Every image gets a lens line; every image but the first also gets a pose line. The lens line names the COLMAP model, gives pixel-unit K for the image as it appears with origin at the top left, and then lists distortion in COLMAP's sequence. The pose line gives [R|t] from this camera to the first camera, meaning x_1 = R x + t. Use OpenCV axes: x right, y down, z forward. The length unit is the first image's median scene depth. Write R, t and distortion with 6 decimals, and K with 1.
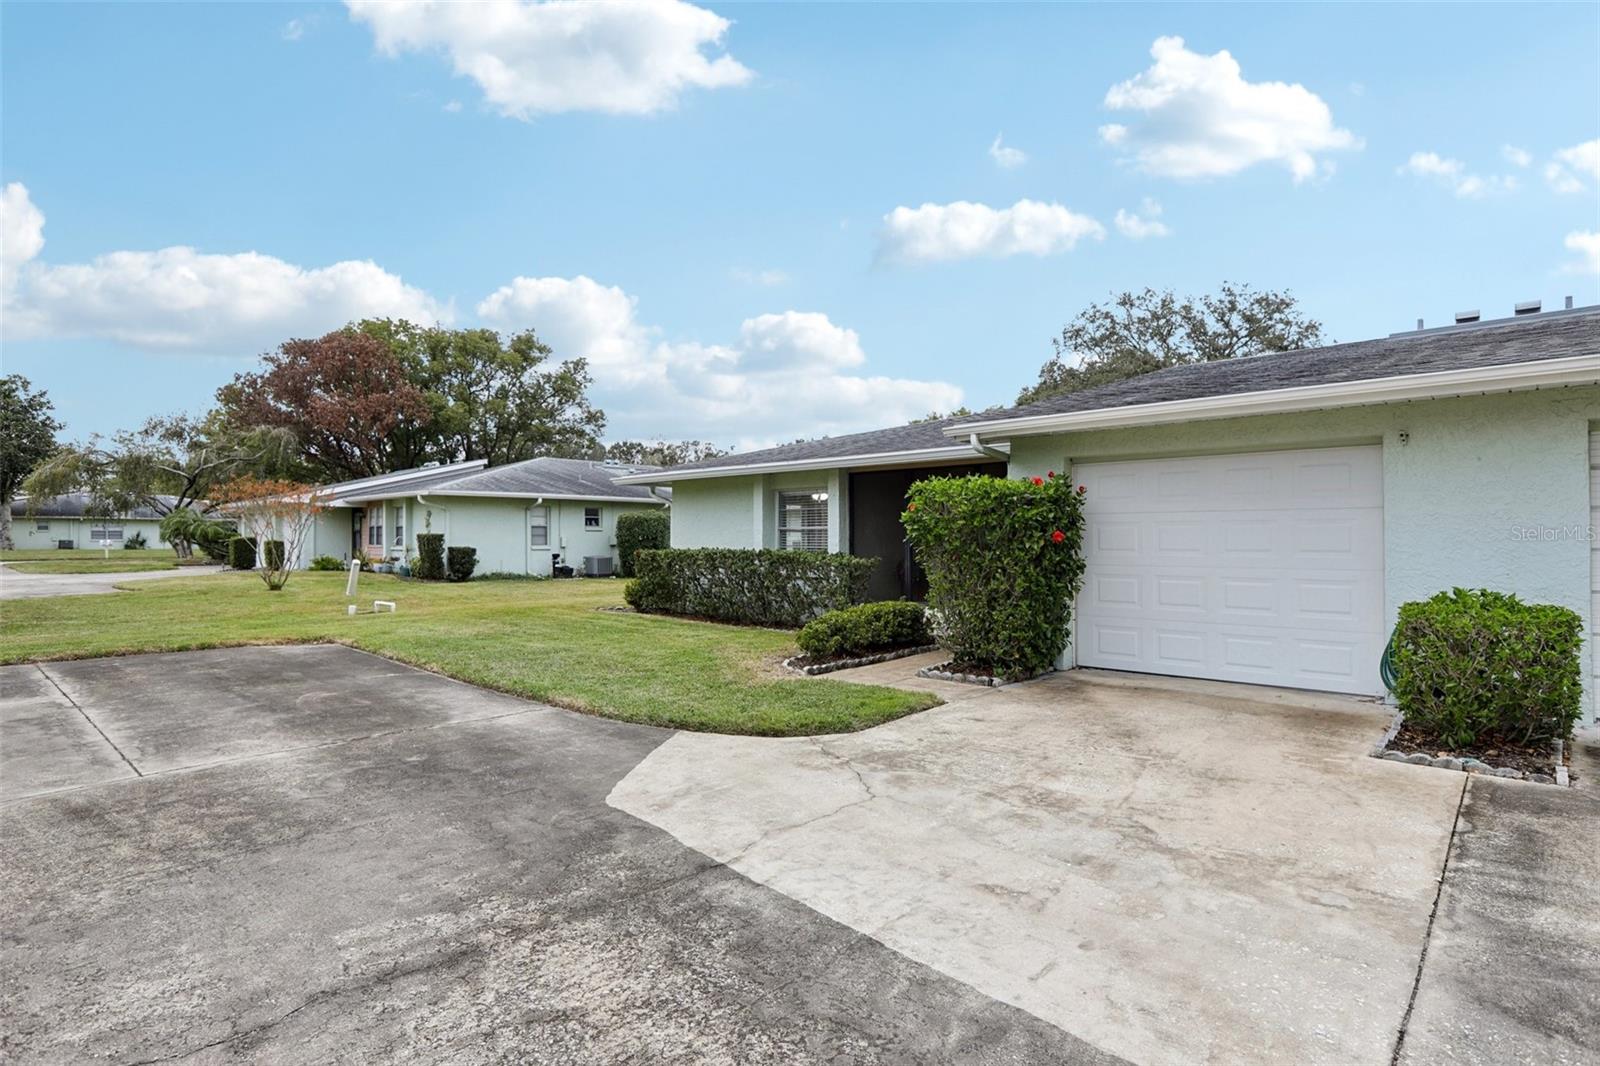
lens RADIAL K [[816.5, 0, 794.2], [0, 816.5, 534.8], [0, 0, 1]] dist [-0.026108, 0.001038]
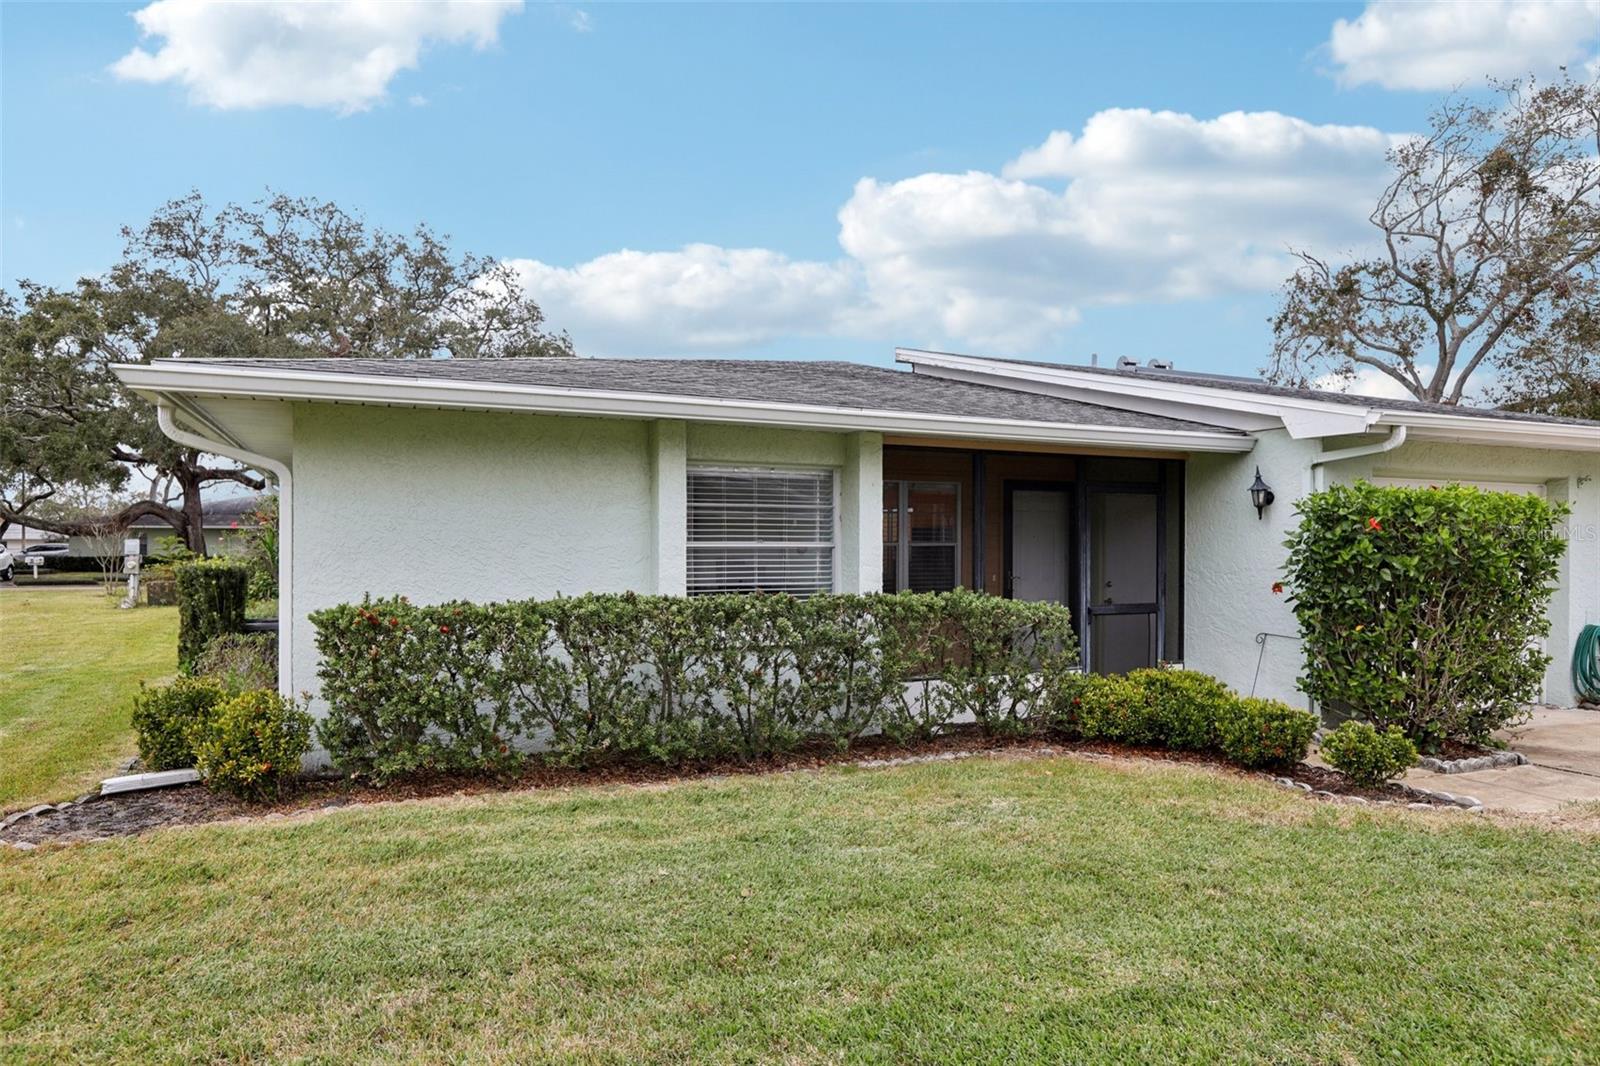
lens RADIAL K [[967.5, 0, 795.4], [0, 967.5, 541.1], [0, 0, 1]] dist [0.003964, 0.002674]
pose [[0.410711, 0.005779, 0.911747, -0.516392], [-0.010102, 0.999947, -0.001787, -0.009790], [-0.911710, -0.008476, 0.410748, 0.759219]]
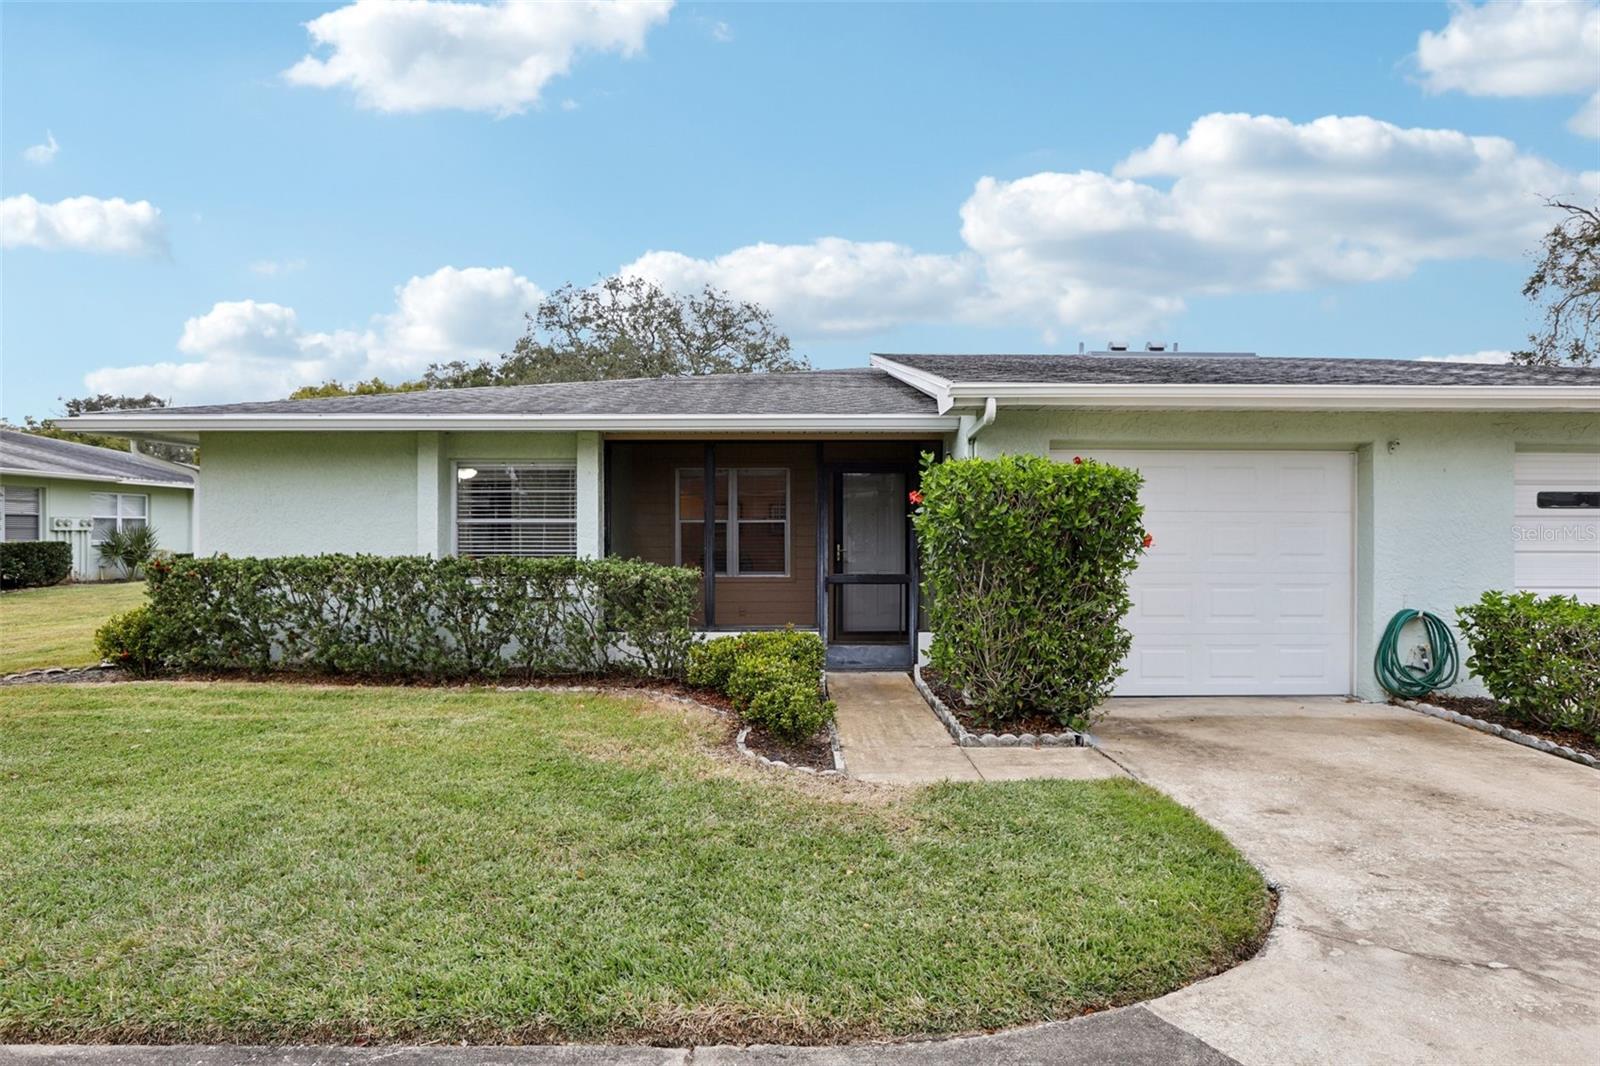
lens RADIAL K [[816.5, 0, 794.2], [0, 816.5, 534.8], [0, 0, 1]] dist [-0.026108, 0.001038]
pose [[0.737769, -0.002800, 0.675047, -0.267252], [-0.006642, 0.999913, 0.011406, -0.006149], [-0.675020, -0.012898, 0.737686, 0.388635]]
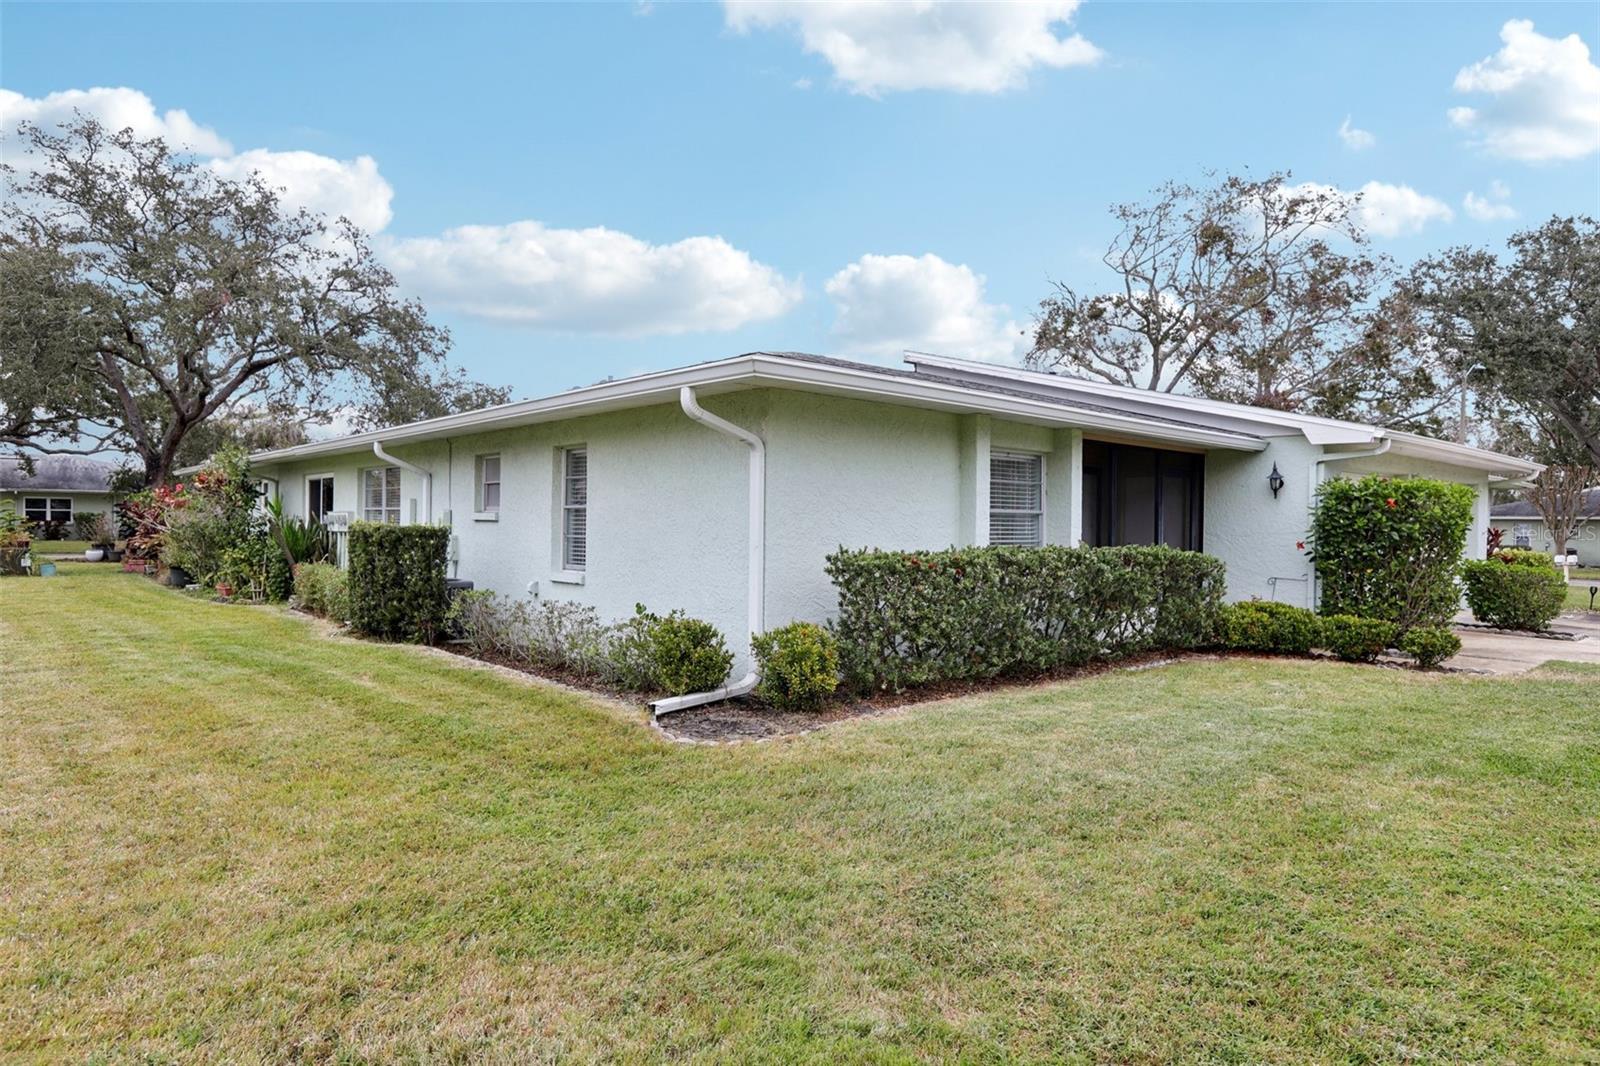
lens RADIAL K [[928.2, 0, 800.0], [0, 928.2, 533.0], [0, 0, 1]] dist [-0.054068, 0.058950]
pose [[0.119658, -0.010752, 0.992757, -0.730445], [-0.020626, 0.999699, 0.013314, 0.002195], [-0.992601, -0.022070, 0.119401, 1.090551]]
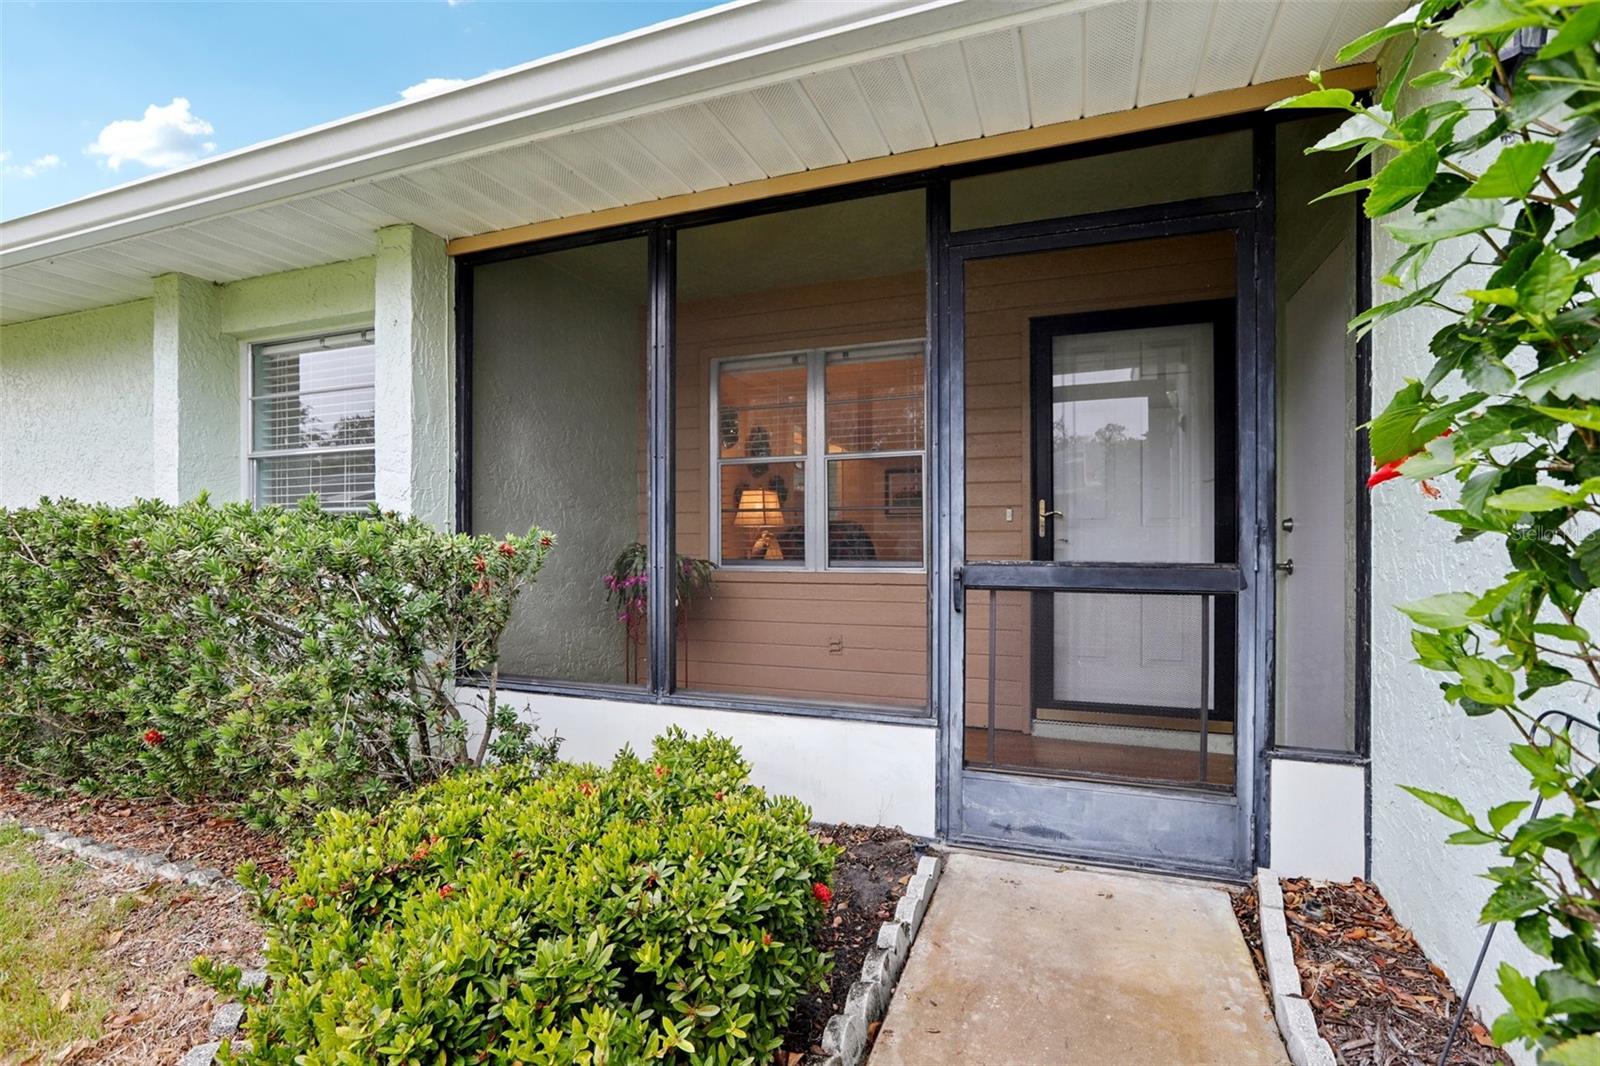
lens RADIAL K [[734.9, 0, 792.4], [0, 734.9, 530.3], [0, 0, 1]] dist [0.000528, 0.000502]
pose [[0.936226, 0.003401, 0.351383, 0.077934], [-0.002578, 0.999993, -0.002810, 0.024601], [-0.351390, 0.001725, 0.936227, 0.678351]]
